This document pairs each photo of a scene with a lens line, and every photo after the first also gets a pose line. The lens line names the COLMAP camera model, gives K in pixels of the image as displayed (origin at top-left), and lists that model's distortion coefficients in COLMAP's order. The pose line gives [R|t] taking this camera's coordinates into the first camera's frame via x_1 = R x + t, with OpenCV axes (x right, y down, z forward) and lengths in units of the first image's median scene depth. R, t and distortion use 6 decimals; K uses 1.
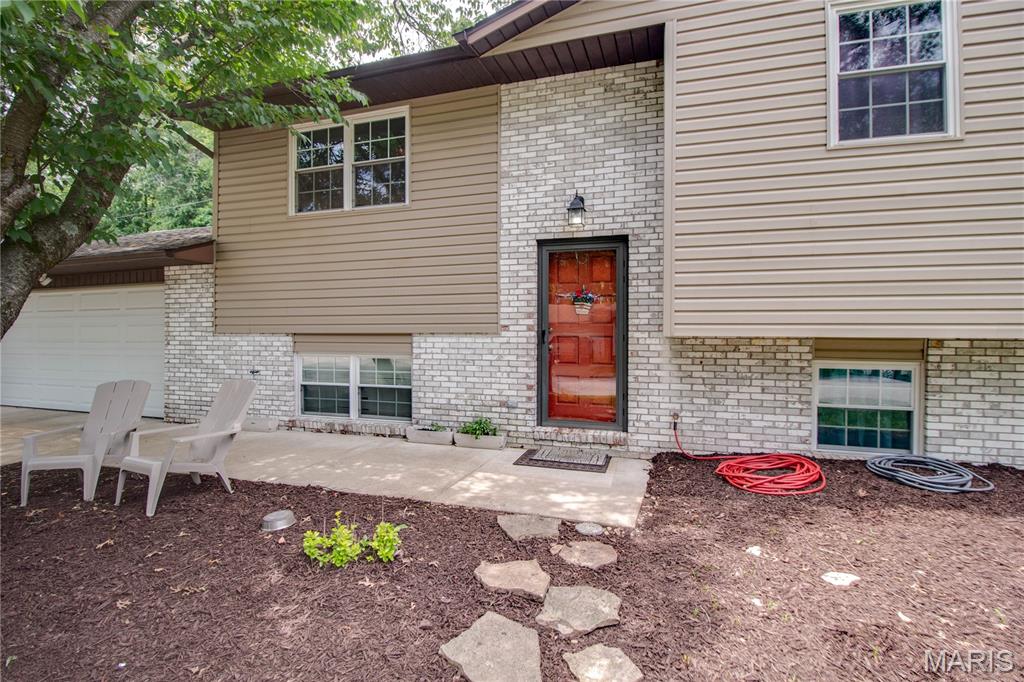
lens RADIAL K [[492.5, 0, 514.3], [0, 492.5, 325.3], [0, 0, 1]] dist [0.000224, -0.014147]
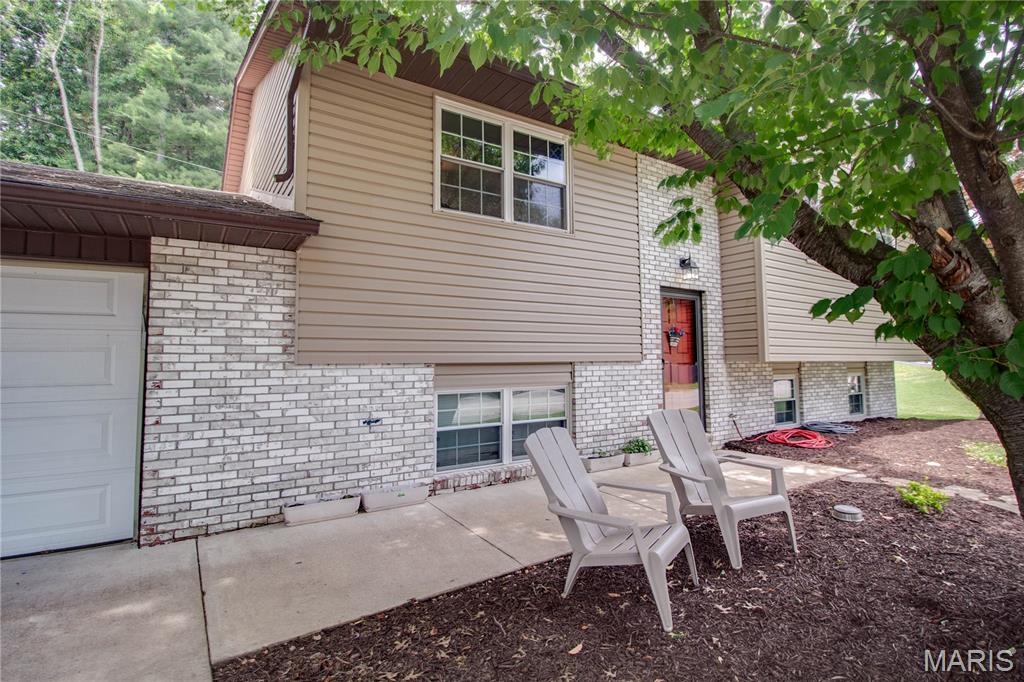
lens RADIAL K [[517.4, 0, 535.6], [0, 517.4, 325.3], [0, 0, 1]] dist [0.000235, -0.022049]
pose [[0.604832, 0.055475, 0.794418, -0.985254], [0.006506, 0.997193, -0.074589, 0.018187], [-0.796326, 0.050282, 0.602774, 0.395543]]
